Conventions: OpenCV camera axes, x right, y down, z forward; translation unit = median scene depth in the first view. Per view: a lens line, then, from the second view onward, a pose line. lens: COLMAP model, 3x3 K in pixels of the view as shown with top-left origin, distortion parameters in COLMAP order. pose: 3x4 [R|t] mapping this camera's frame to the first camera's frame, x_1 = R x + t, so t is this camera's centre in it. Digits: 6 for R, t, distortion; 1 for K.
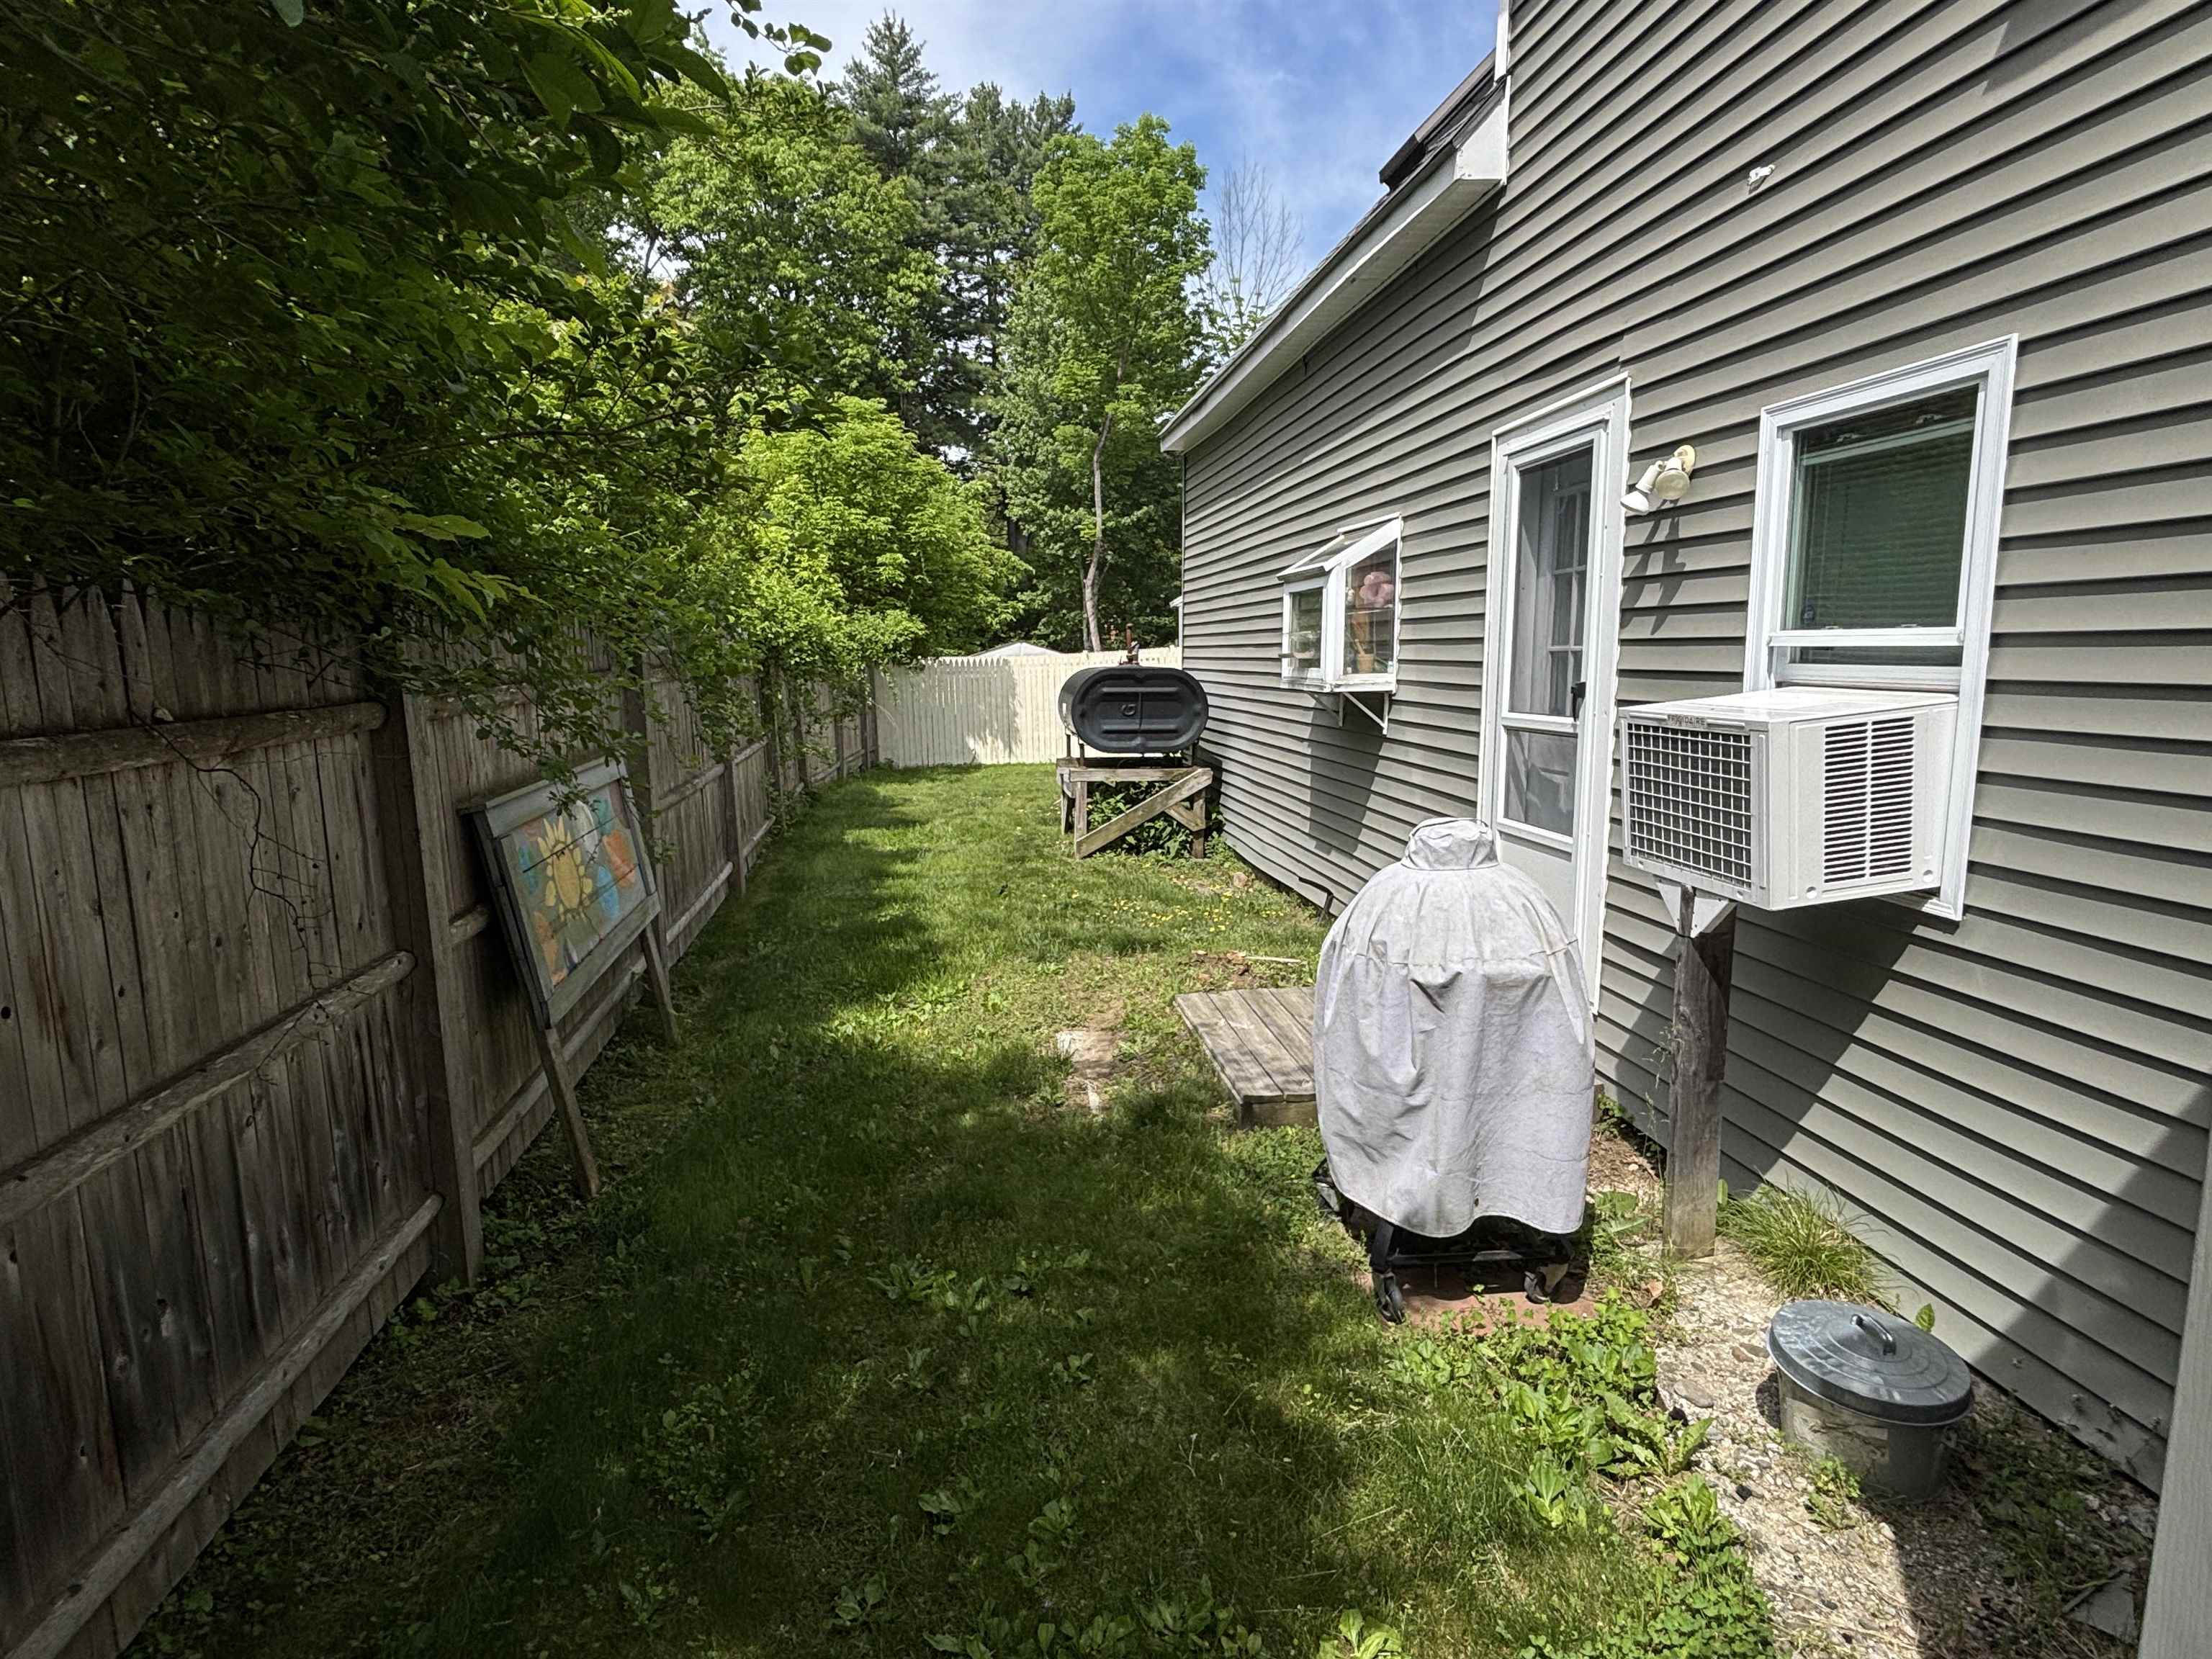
lens RADIAL K [[1156.8, 0, 1107.3], [0, 1156.8, 830.4], [0, 0, 1]] dist [-0.004558, 0.001918]
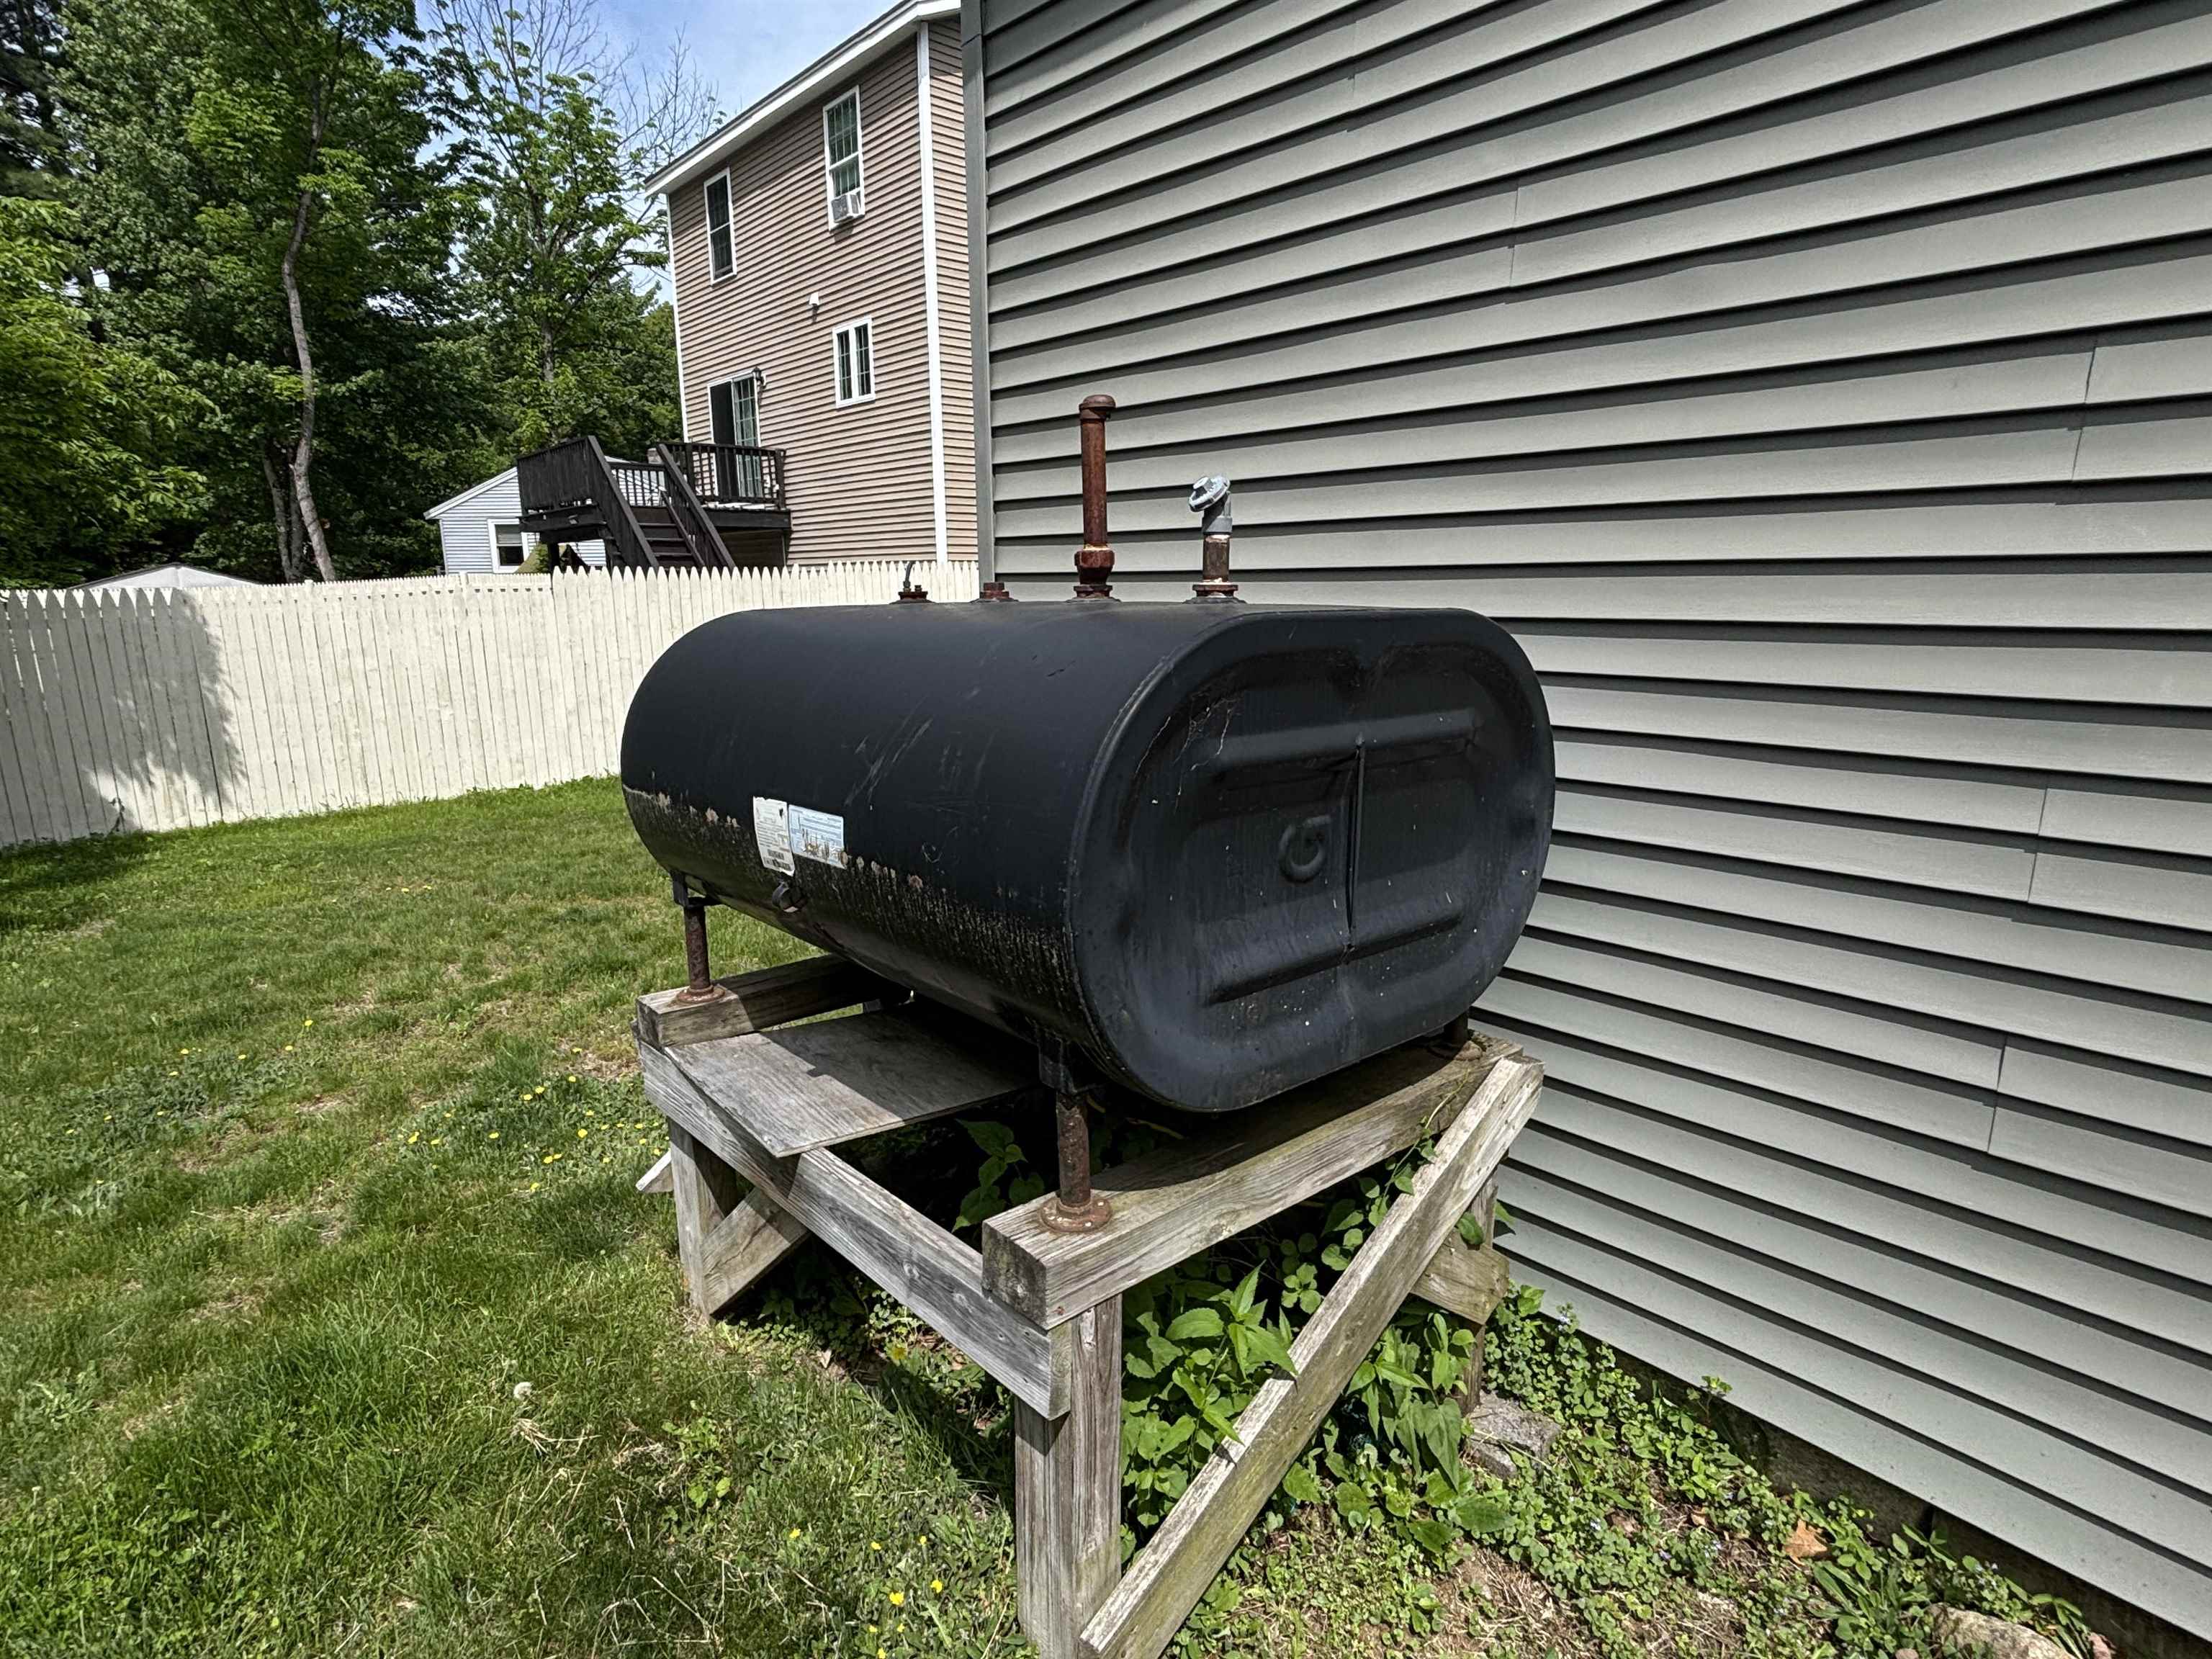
lens RADIAL K [[1156.8, 0, 1112.0], [0, 1156.8, 817.7], [0, 0, 1]] dist [-0.004558, 0.001918]
pose [[0.819166, -0.112149, 0.562486, -0.046431], [0.087129, 0.993648, 0.071226, -0.053991], [-0.566900, -0.009337, 0.823733, 0.375347]]
